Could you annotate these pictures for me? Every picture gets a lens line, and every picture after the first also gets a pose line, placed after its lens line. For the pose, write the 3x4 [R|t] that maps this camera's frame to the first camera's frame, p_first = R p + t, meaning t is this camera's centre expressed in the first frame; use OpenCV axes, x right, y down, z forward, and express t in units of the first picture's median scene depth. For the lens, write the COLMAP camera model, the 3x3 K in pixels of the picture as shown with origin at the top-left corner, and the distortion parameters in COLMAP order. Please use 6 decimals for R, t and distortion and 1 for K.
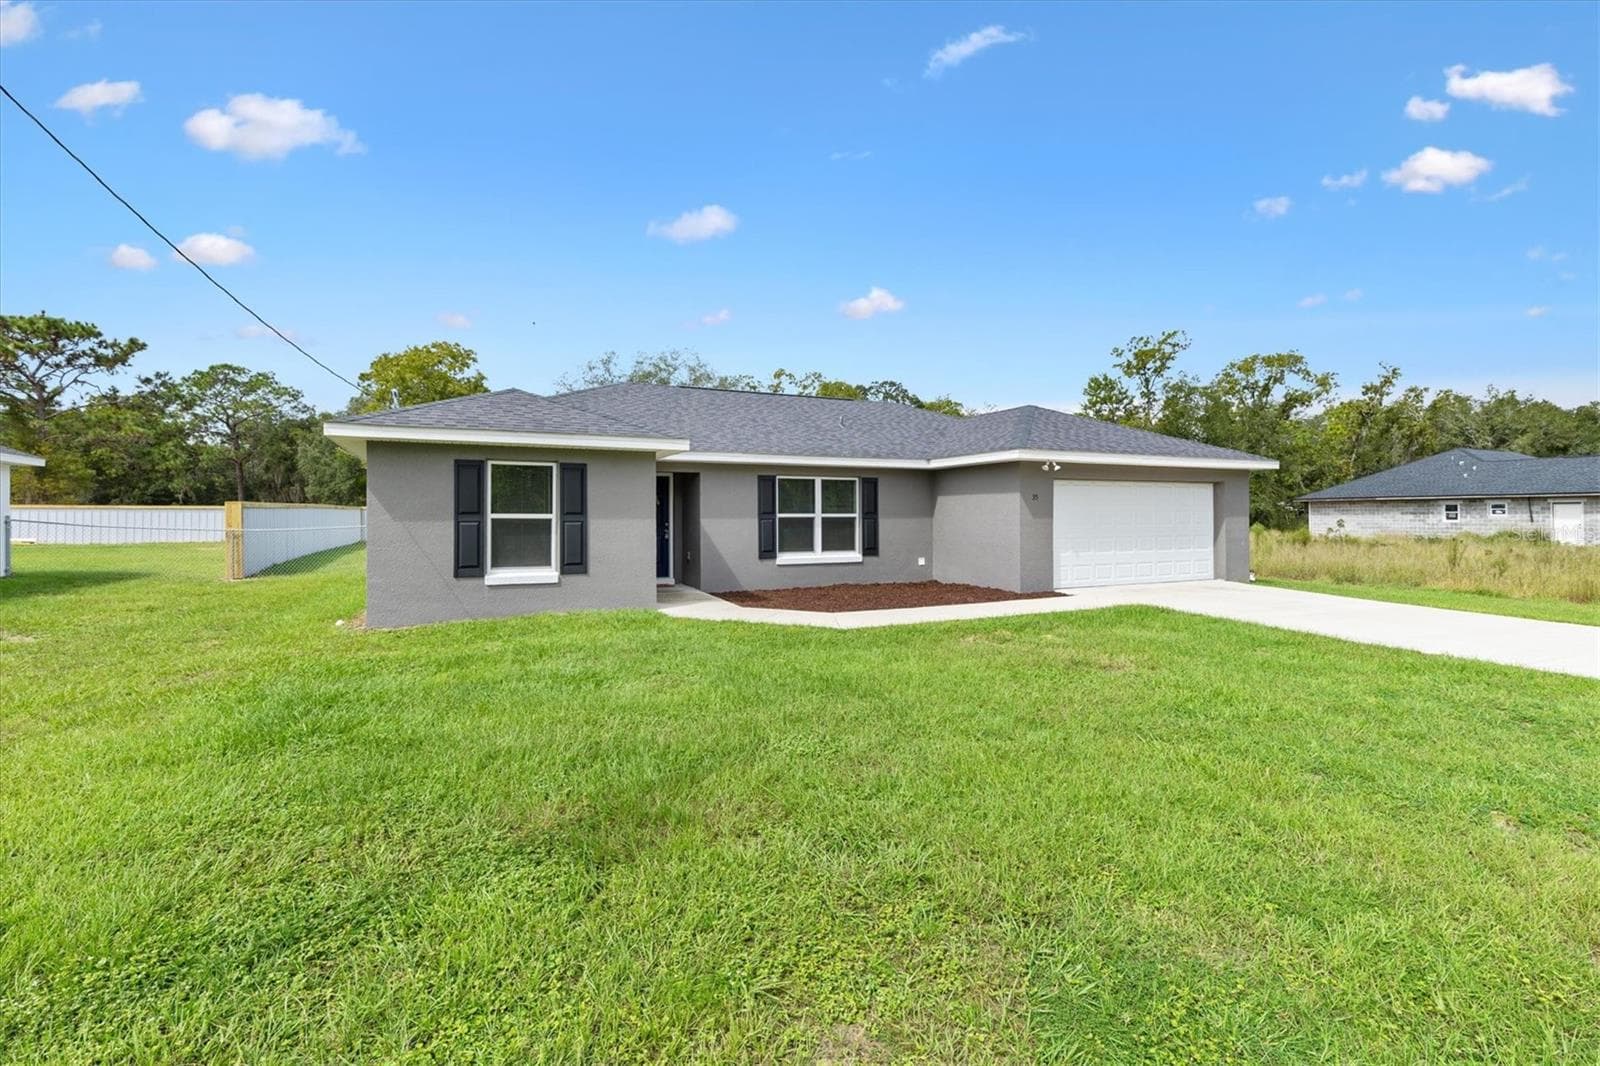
lens RADIAL K [[724.7, 0, 800.0], [0, 724.7, 533.0], [0, 0, 1]] dist [0.011772, -0.000045]
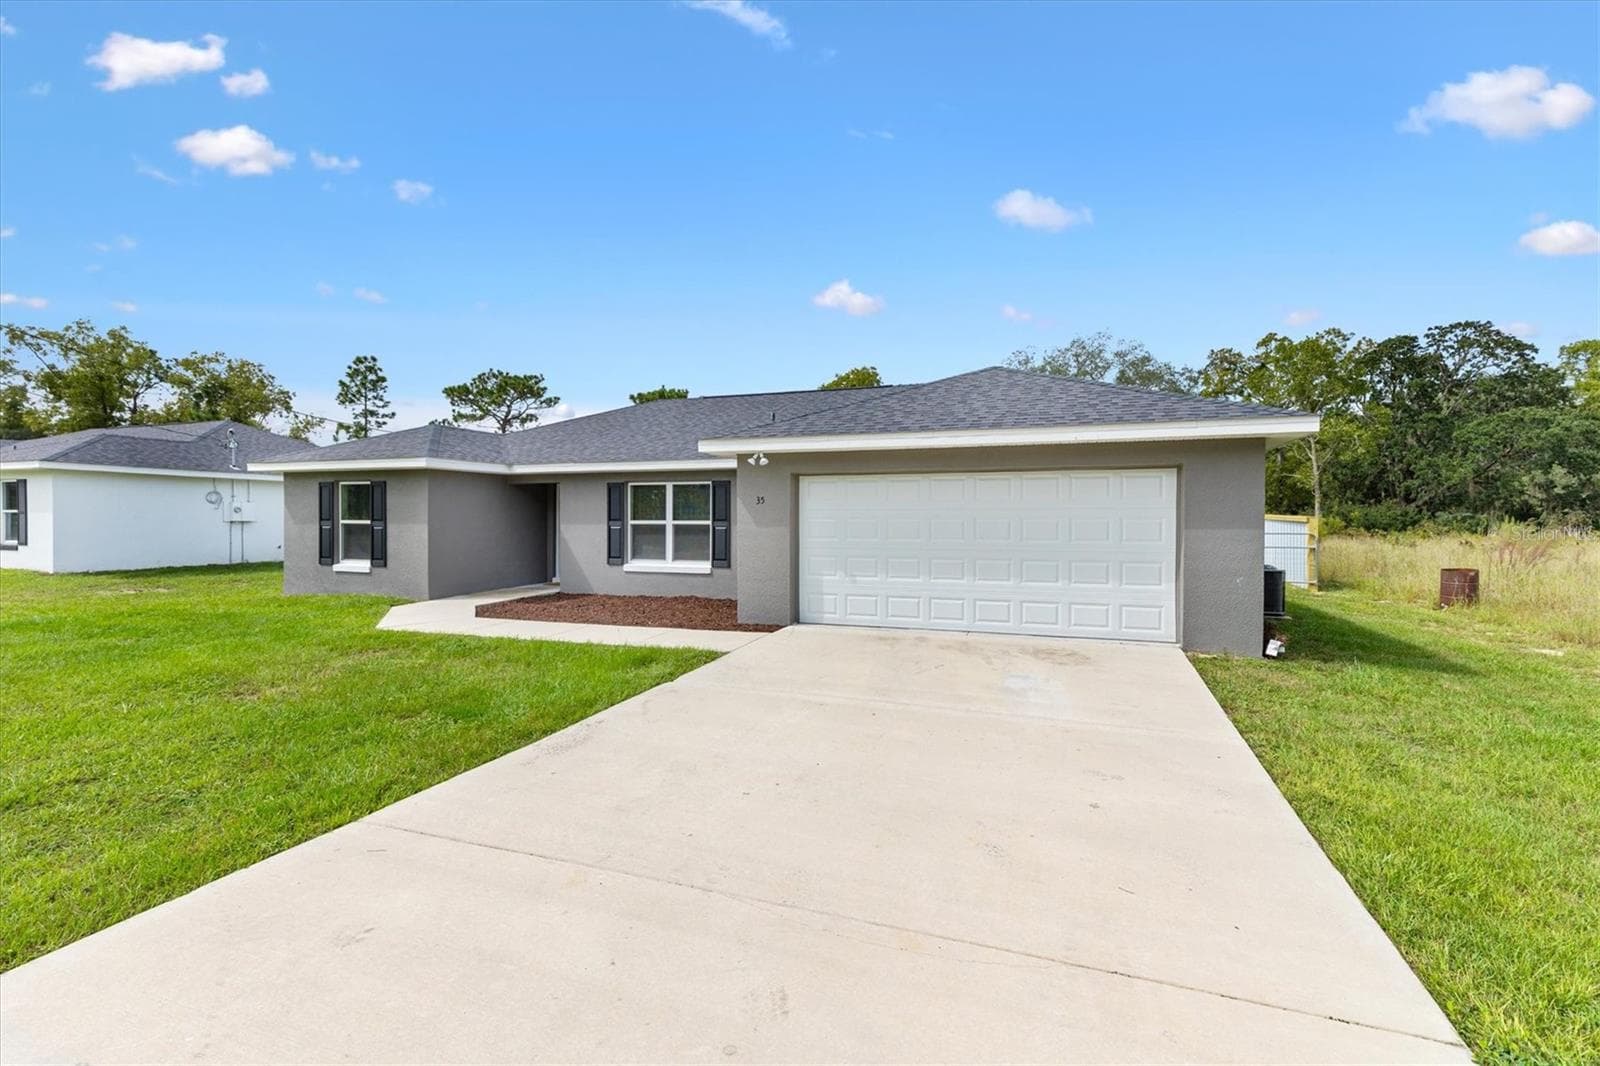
lens RADIAL K [[724.7, 0, 800.0], [0, 724.7, 533.0], [0, 0, 1]] dist [0.011772, -0.000045]
pose [[0.705886, 0.014522, -0.708176, 0.824815], [-0.019945, 0.999801, 0.000621, -0.014061], [0.708044, 0.013686, 0.706035, 0.445638]]
